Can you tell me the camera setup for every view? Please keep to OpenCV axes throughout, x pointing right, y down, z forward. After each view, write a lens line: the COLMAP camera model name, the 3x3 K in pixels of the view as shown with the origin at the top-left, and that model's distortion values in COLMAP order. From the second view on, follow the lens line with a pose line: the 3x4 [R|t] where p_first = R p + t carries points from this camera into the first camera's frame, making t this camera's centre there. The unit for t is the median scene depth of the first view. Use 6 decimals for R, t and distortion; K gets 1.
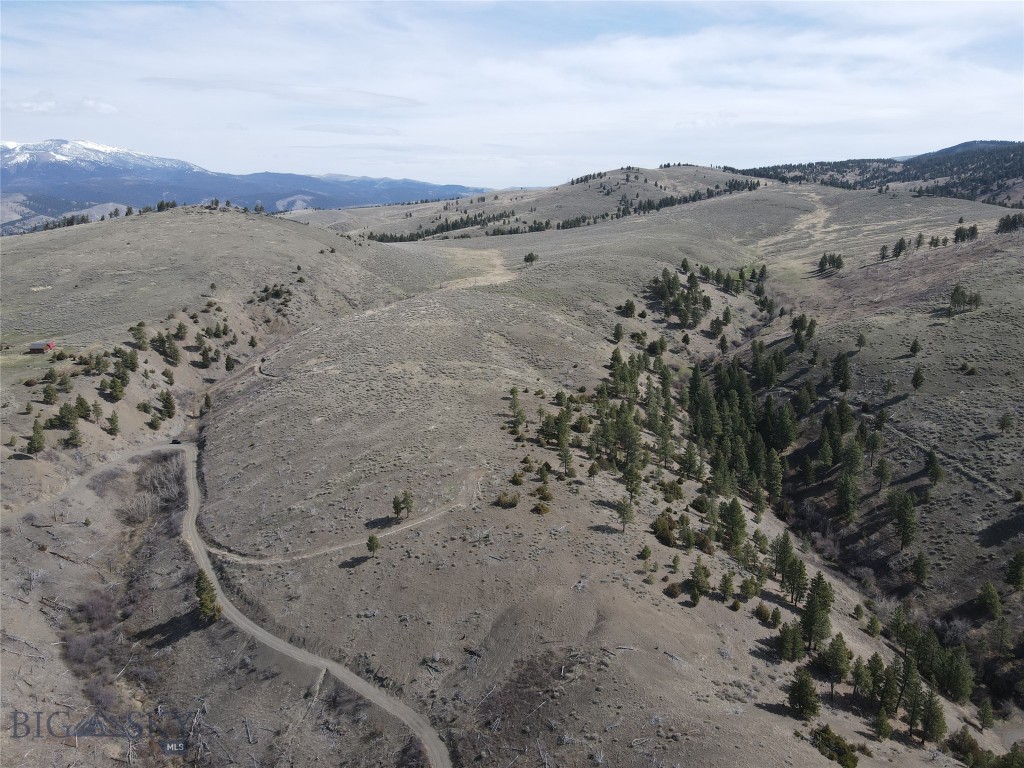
lens RADIAL K [[748.5, 0, 514.8], [0, 748.5, 386.4], [0, 0, 1]] dist [0.008193, 0.017198]
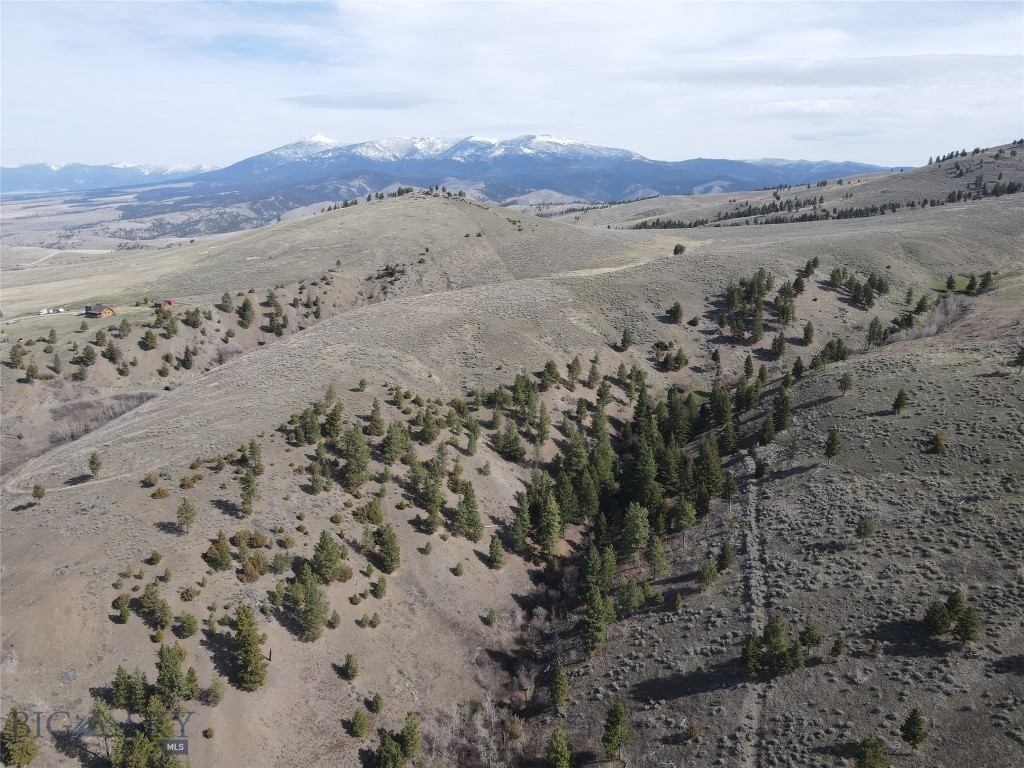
lens RADIAL K [[748.5, 0, 517.2], [0, 748.5, 384.8], [0, 0, 1]] dist [0.008193, 0.017198]
pose [[0.848056, 0.133536, -0.512804, 0.602858], [-0.125340, 0.990816, 0.050730, -0.059387], [0.514869, 0.021253, 0.857005, 0.246408]]
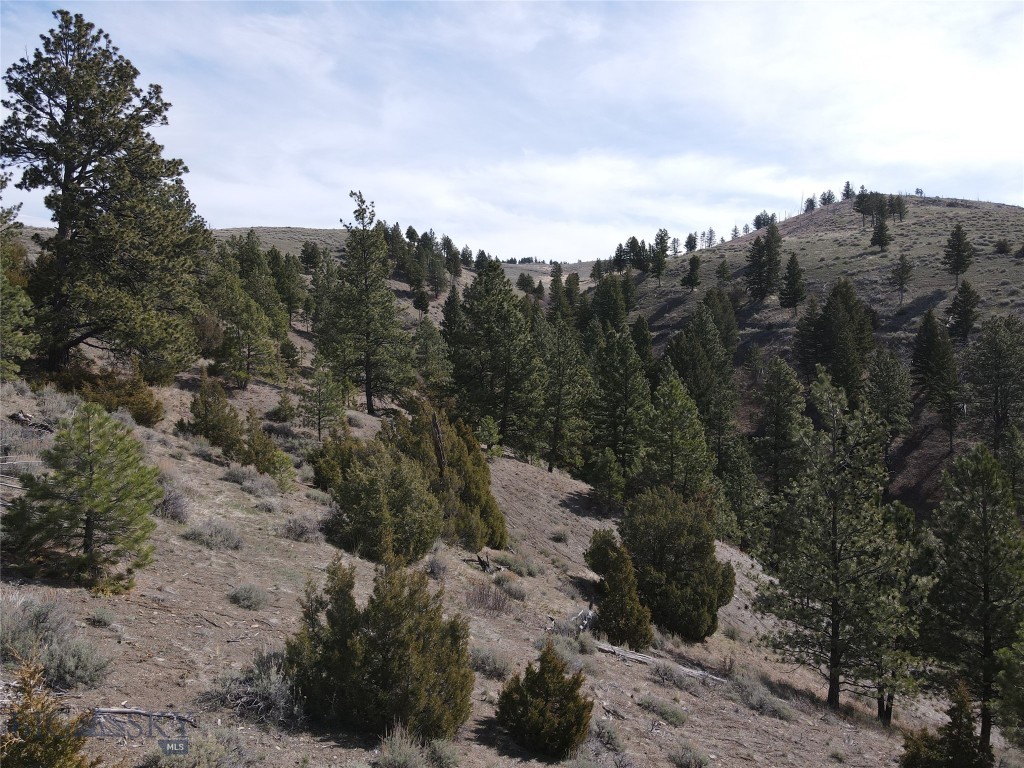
lens RADIAL K [[748.5, 0, 508.9], [0, 748.5, 378.9], [0, 0, 1]] dist [0.008193, 0.017198]
pose [[0.939240, -0.015976, 0.342889, 0.137723], [0.082027, 0.980422, -0.179007, 0.110577], [-0.333316, 0.196257, 0.922162, 0.664533]]
